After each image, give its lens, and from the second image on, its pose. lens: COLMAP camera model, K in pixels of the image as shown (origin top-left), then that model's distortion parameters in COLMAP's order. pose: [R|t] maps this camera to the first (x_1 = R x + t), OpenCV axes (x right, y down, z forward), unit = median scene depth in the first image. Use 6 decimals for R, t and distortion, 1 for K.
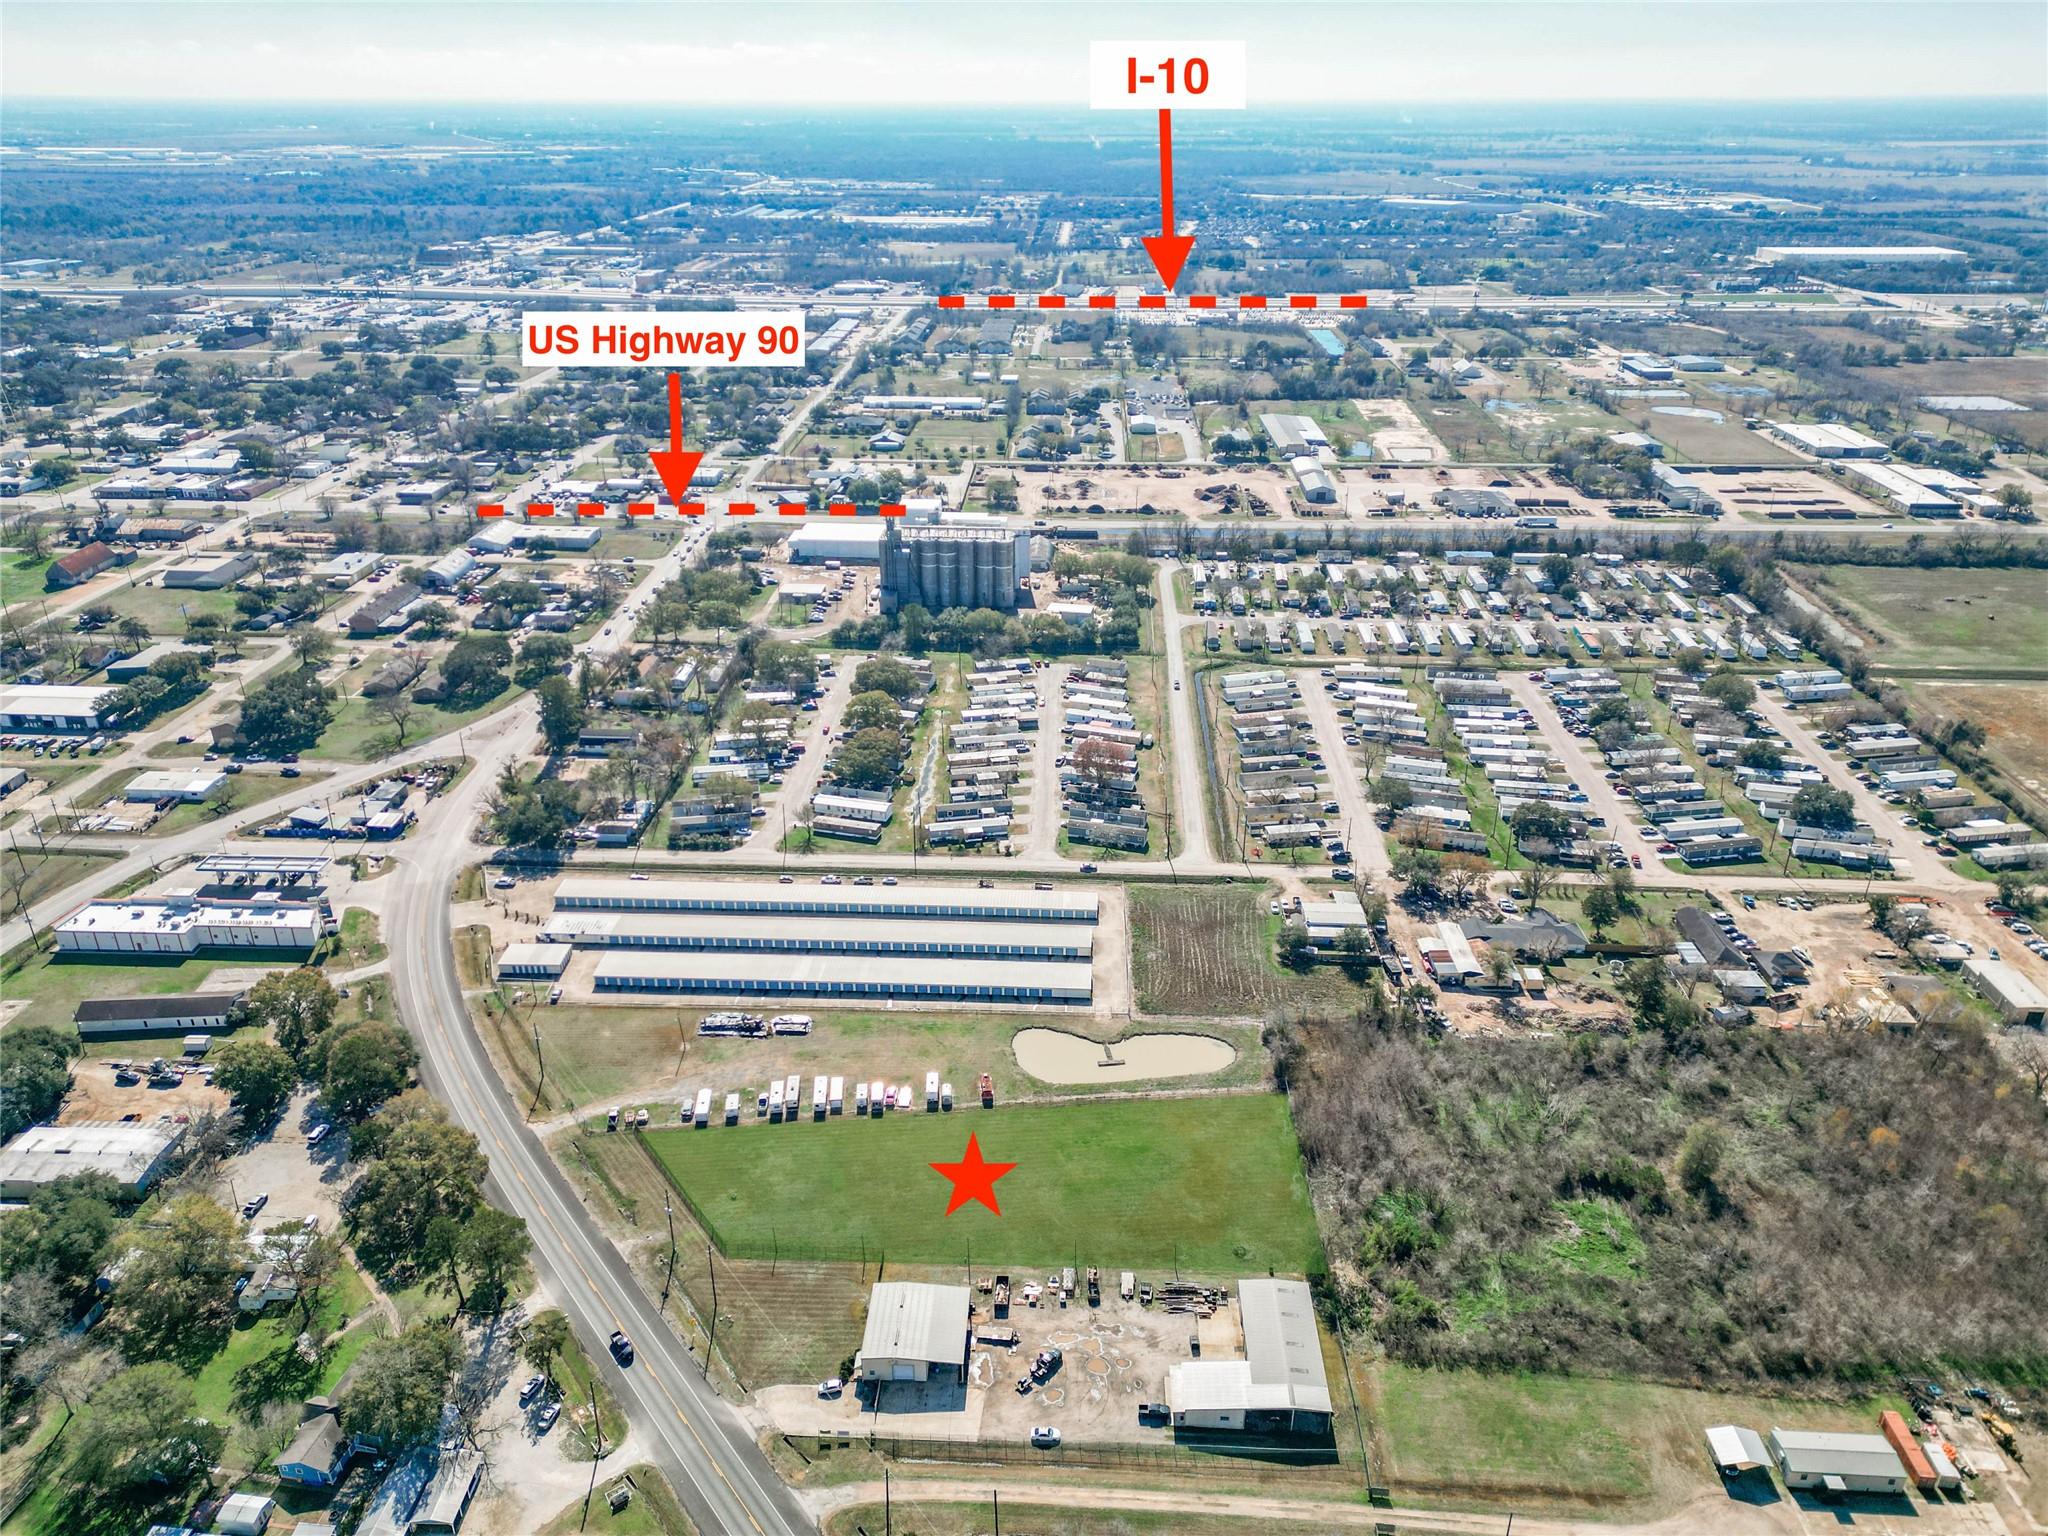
lens RADIAL K [[1427.0, 0, 1020.1], [0, 1427.0, 718.6], [0, 0, 1]] dist [0.129641, -0.208226]
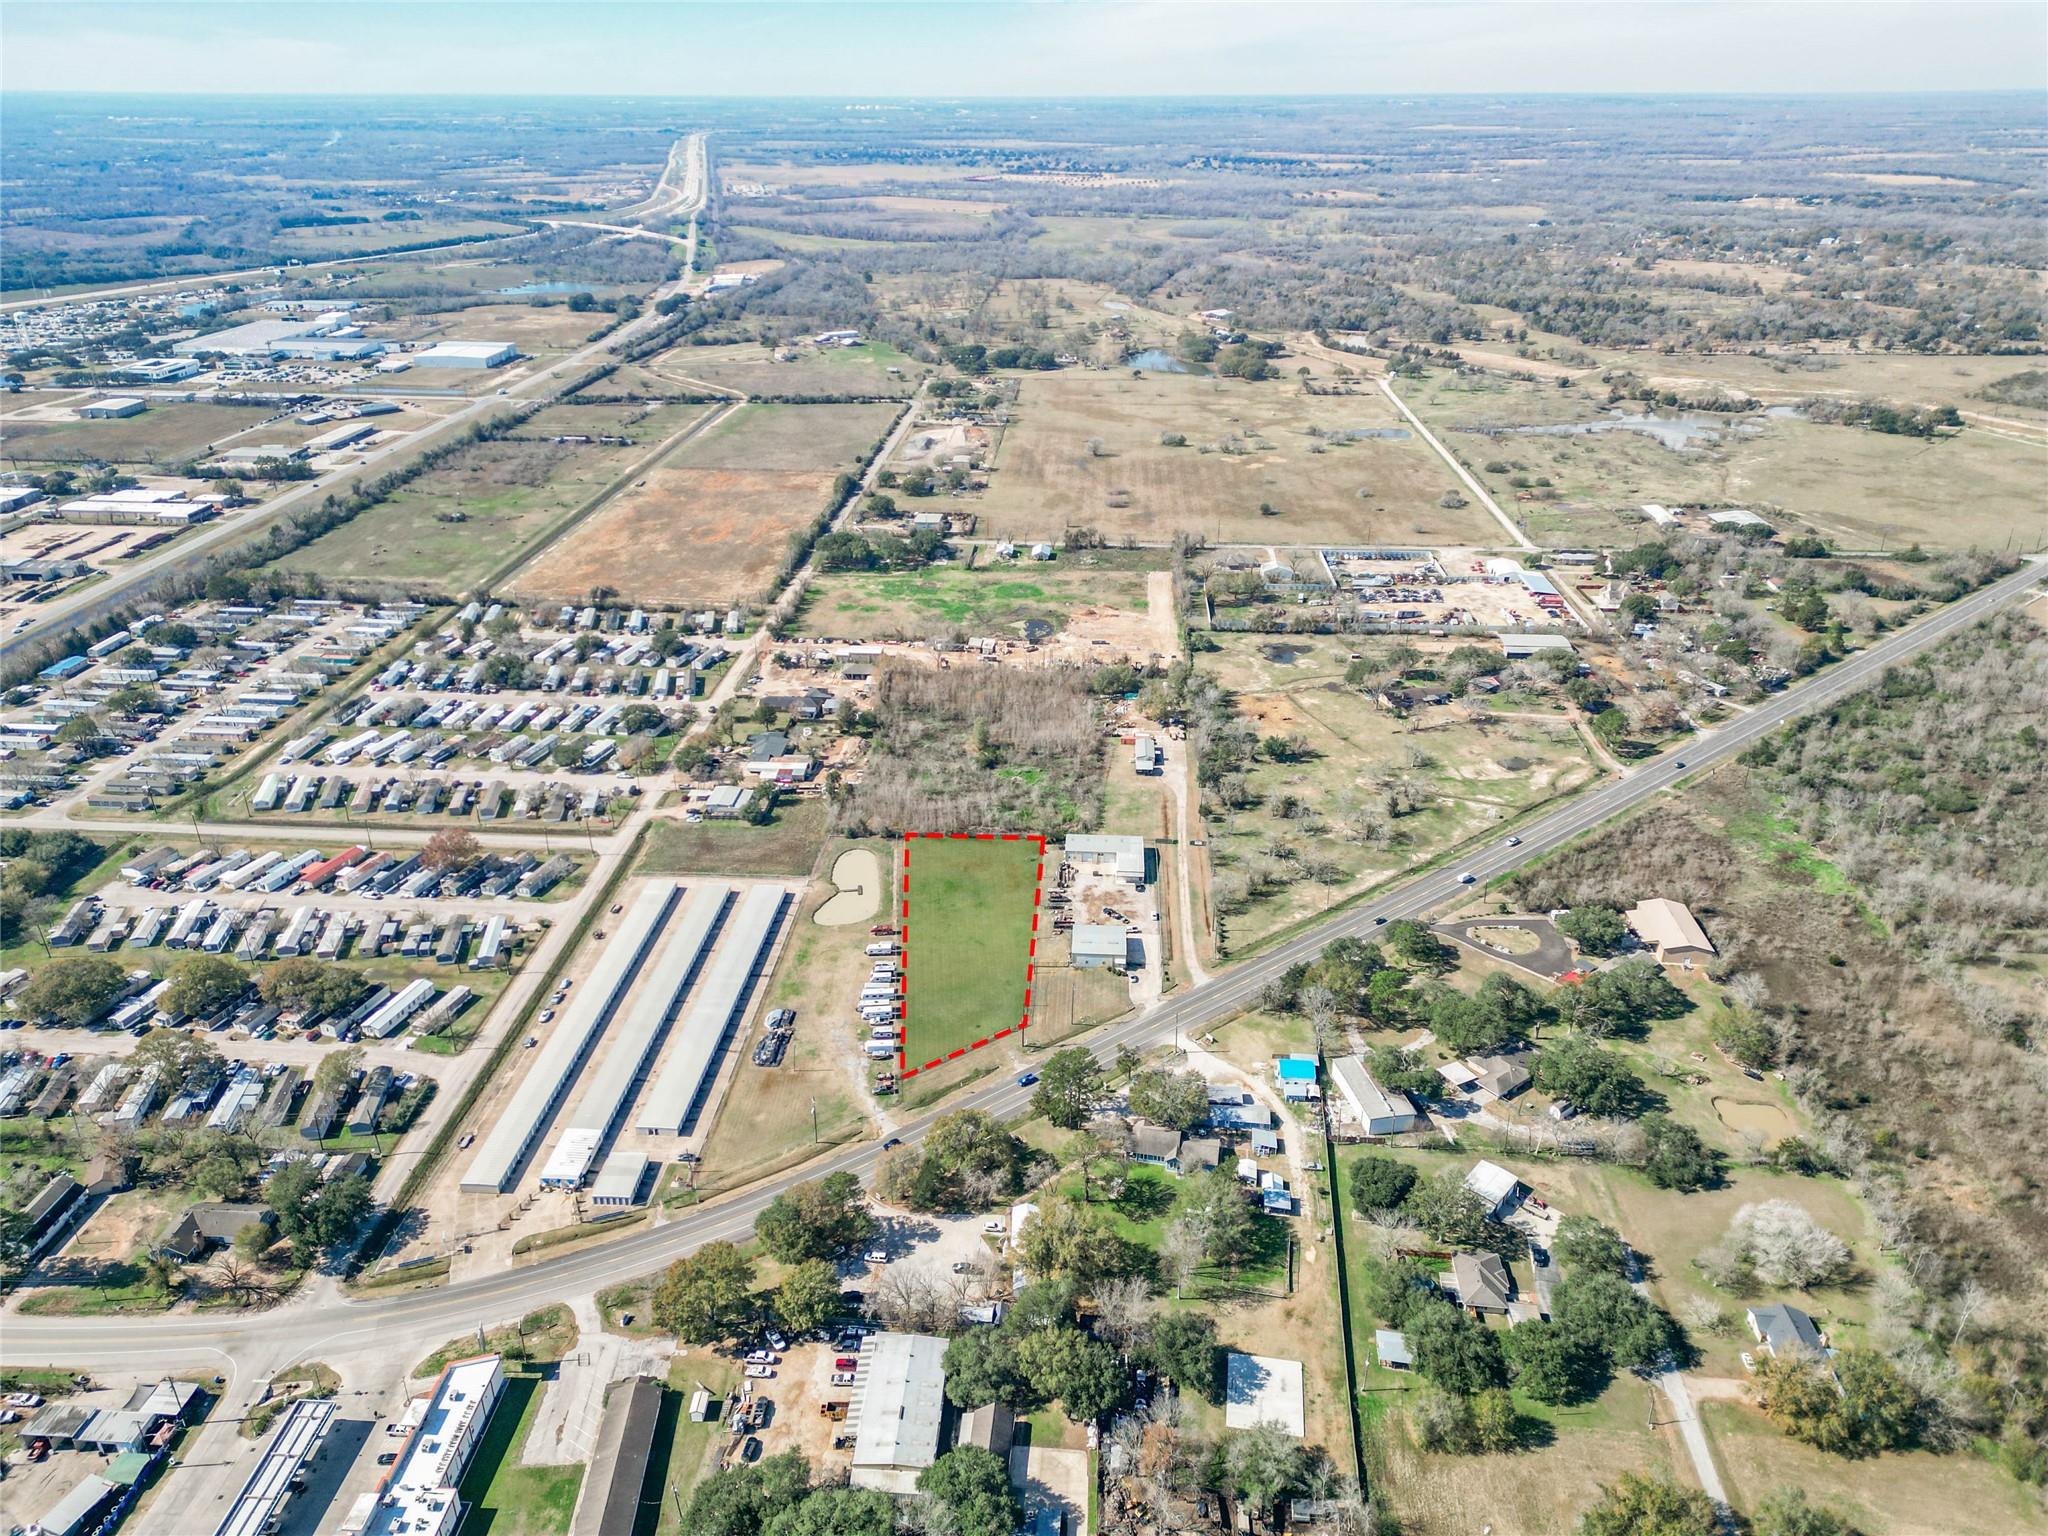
lens RADIAL K [[1427.0, 0, 1020.1], [0, 1427.0, 718.6], [0, 0, 1]] dist [0.129641, -0.208226]
pose [[0.018289, -0.398898, 0.916813, -0.953828], [0.395393, 0.845104, 0.359810, -0.295225], [-0.918330, 0.355920, 0.173178, 0.411295]]
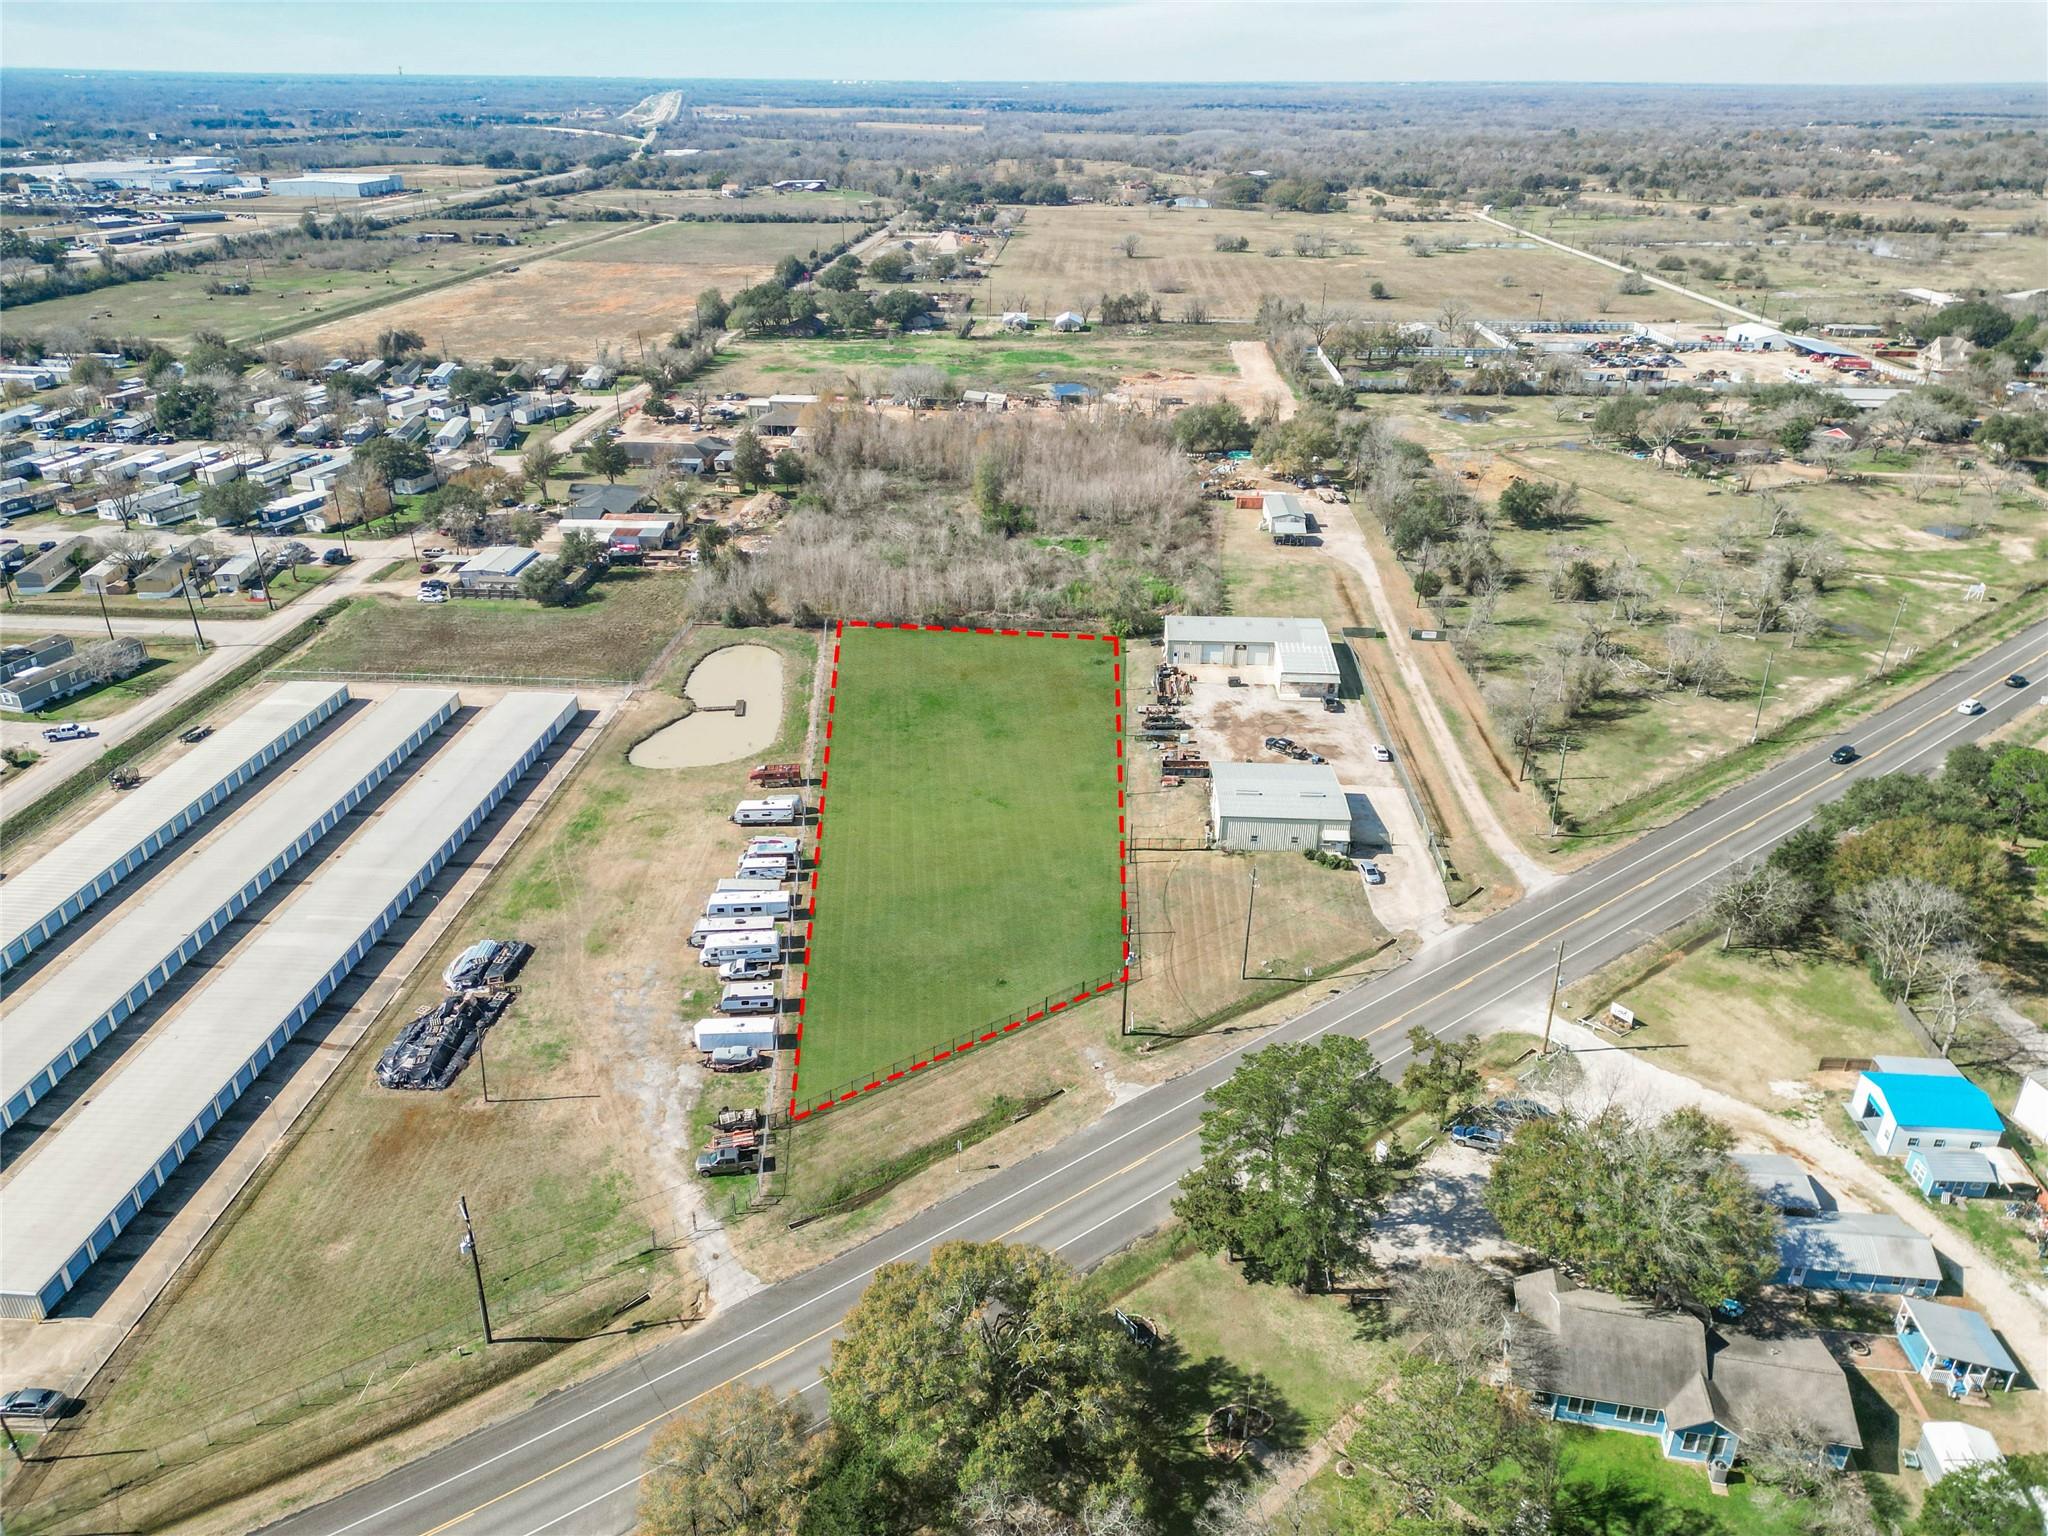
lens RADIAL K [[1413.0, 0, 1018.5], [0, 1413.0, 769.1], [0, 0, 1]] dist [0.089226, -0.087131]
pose [[0.012681, -0.434251, 0.900703, -0.446935], [0.389698, 0.831696, 0.395495, 0.033697], [-0.920855, 0.345987, 0.179774, 0.592834]]
